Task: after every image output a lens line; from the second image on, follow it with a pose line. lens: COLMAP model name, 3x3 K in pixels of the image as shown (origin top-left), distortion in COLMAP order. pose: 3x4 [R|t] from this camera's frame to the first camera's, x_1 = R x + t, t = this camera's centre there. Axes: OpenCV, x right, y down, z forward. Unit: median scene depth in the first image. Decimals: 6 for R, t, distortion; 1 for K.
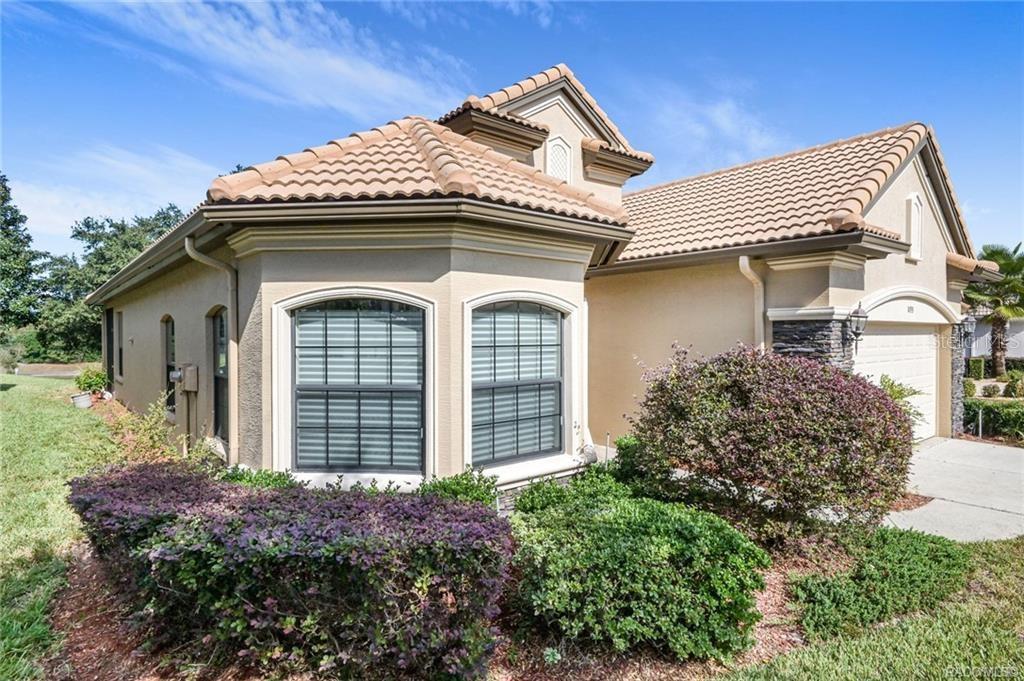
lens RADIAL K [[559.2, 0, 509.2], [0, 559.2, 336.0], [0, 0, 1]] dist [0.015121, -0.000011]
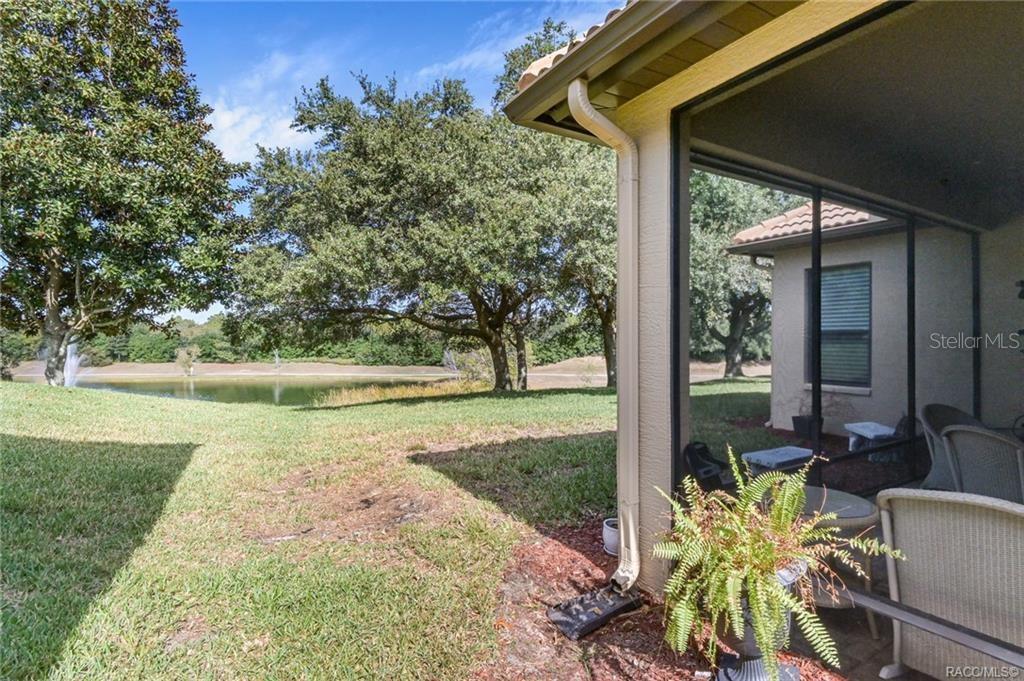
lens RADIAL K [[480.9, 0, 510.0], [0, 480.9, 342.2], [0, 0, 1]] dist [-0.022094, -0.005408]
pose [[0.991935, 0.005382, -0.126630, -0.165936], [-0.005193, 0.999985, 0.001829, 0.004903], [0.126638, -0.001157, 0.991948, 0.189642]]
